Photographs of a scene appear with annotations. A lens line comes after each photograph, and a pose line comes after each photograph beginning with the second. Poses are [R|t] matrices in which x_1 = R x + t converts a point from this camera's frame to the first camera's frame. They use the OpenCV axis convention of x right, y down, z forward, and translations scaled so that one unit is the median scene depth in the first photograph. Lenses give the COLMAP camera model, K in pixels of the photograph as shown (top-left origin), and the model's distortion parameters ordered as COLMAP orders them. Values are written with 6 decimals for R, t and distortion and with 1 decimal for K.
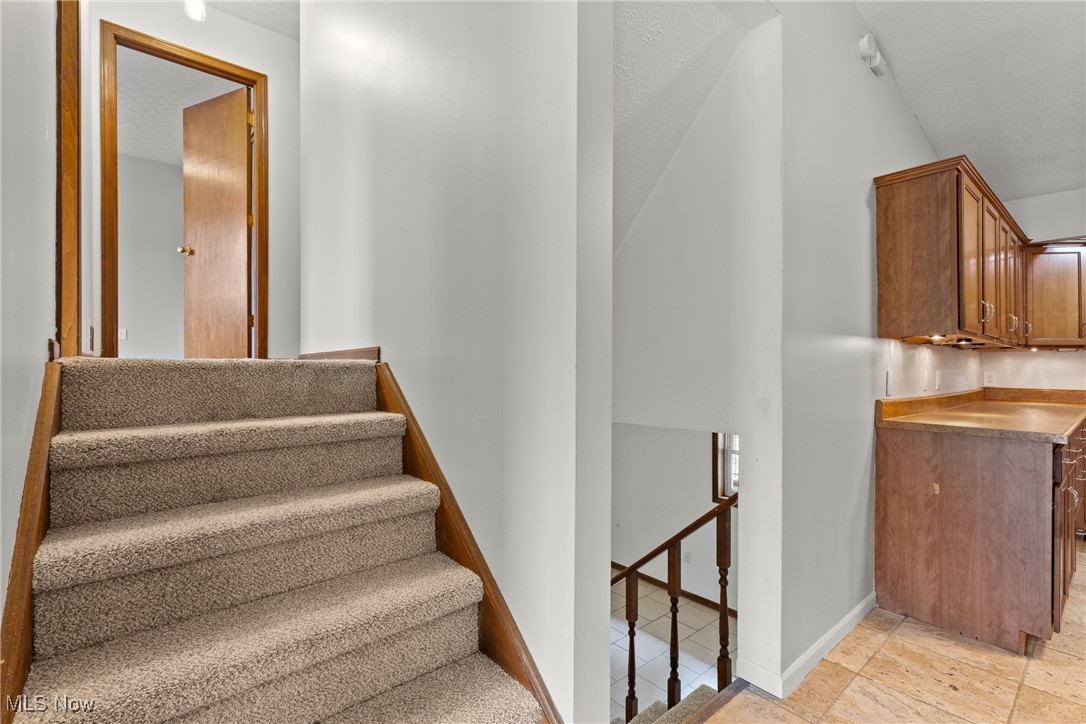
lens RADIAL K [[493.4, 0, 532.1], [0, 493.4, 365.2], [0, 0, 1]] dist [0.009533, -0.002413]
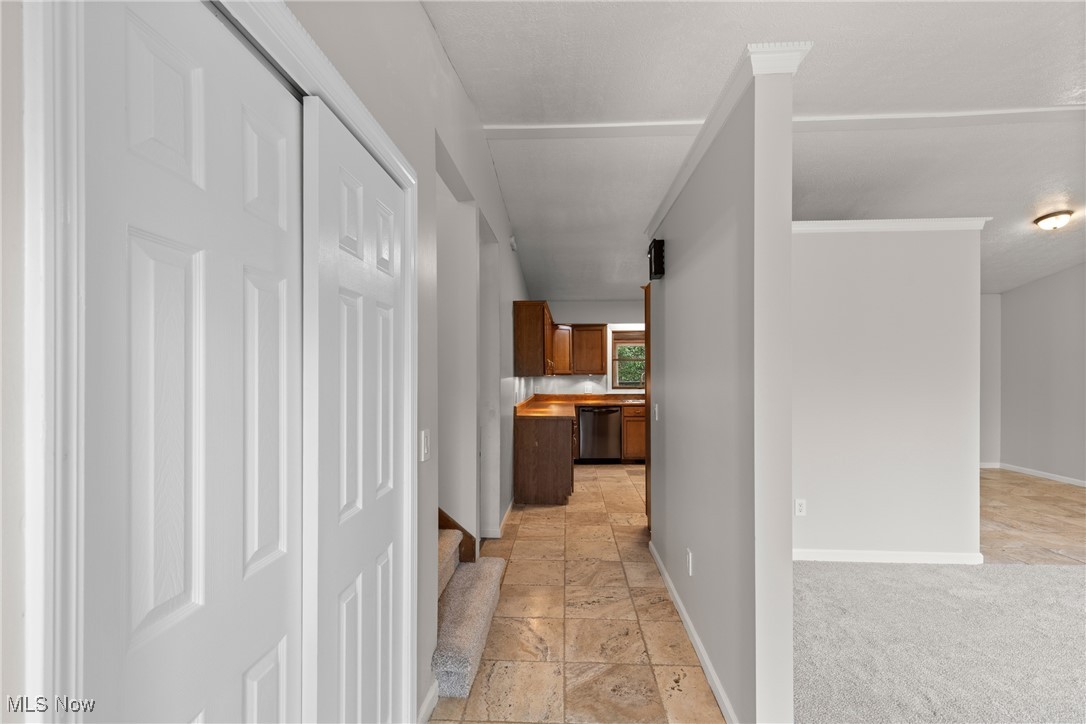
lens RADIAL K [[493.4, 0, 538.3], [0, 493.4, 370.5], [0, 0, 1]] dist [0.009533, -0.002413]
pose [[0.690604, -0.001824, 0.723231, -0.692919], [-0.000270, 0.999996, 0.002779, -0.080413], [-0.723233, -0.002114, 0.690601, -0.482742]]
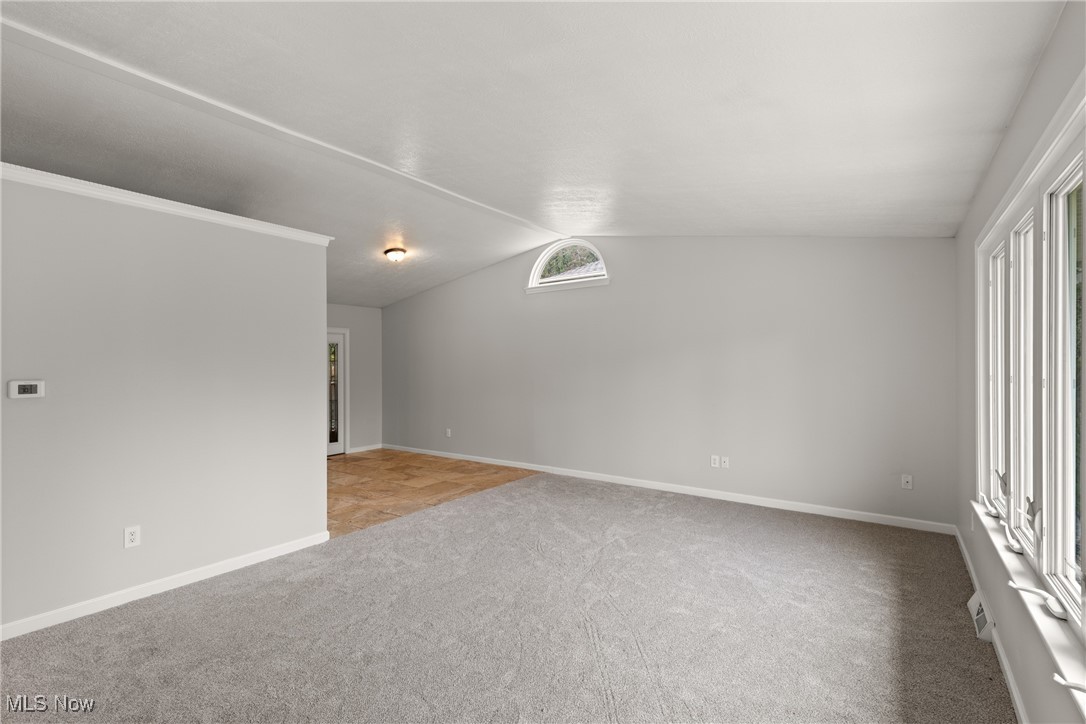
lens RADIAL K [[493.4, 0, 548.4], [0, 493.4, 350.2], [0, 0, 1]] dist [0.009533, -0.002413]
pose [[-0.242591, 0.036533, 0.969440, -0.546723], [0.006411, 0.999329, -0.036055, -0.076076], [-0.970107, -0.002532, -0.242663, -0.709521]]
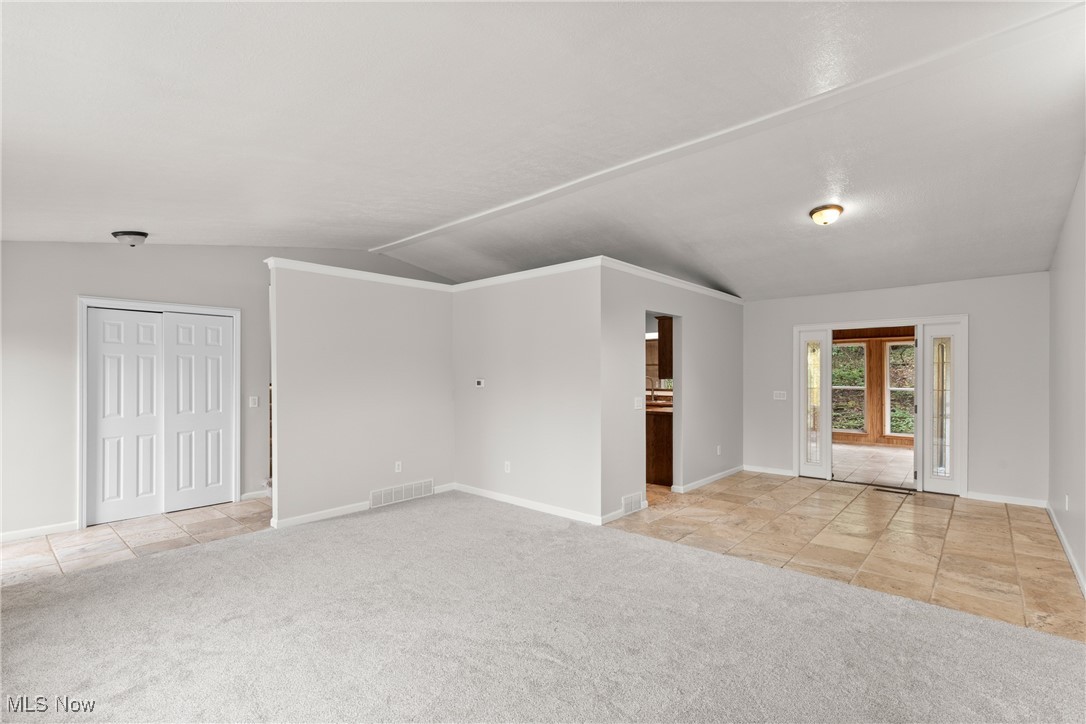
lens RADIAL K [[493.4, 0, 539.0], [0, 493.4, 368.1], [0, 0, 1]] dist [0.009533, -0.002413]
pose [[0.992097, 0.001313, 0.125464, 0.685908], [0.000174, 0.999930, -0.011835, -0.077477], [-0.125471, 0.011763, 0.992028, -2.102479]]
